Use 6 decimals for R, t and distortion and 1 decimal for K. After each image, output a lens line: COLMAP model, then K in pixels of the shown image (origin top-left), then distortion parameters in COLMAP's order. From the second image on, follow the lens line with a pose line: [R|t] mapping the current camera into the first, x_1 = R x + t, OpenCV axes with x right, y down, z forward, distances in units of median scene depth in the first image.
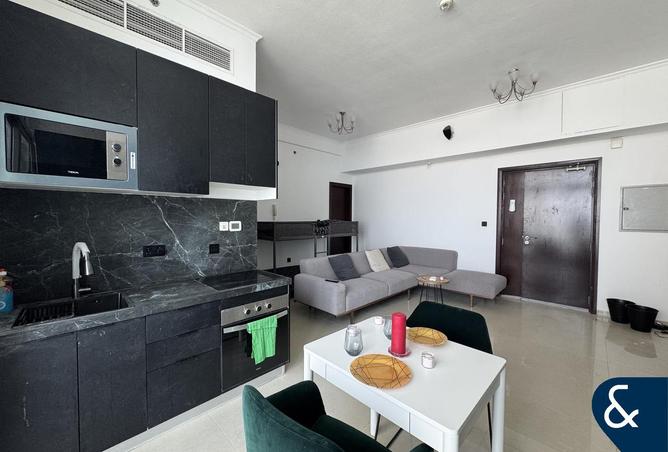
lens RADIAL K [[262.3, 0, 334.0], [0, 262.3, 226.0], [0, 0, 1]] dist [-0.000126, 0.000000]
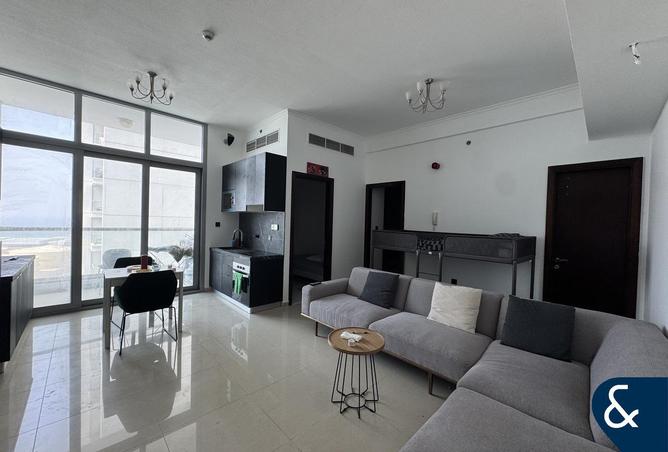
lens RADIAL K [[262.3, 0, 334.0], [0, 262.3, 226.0], [0, 0, 1]] dist [-0.000126, 0.000000]
pose [[-0.014554, 0.012269, -0.999819, 0.739970], [-0.062135, 0.997981, 0.013151, -0.030622], [0.997962, 0.062316, -0.013762, 0.761844]]
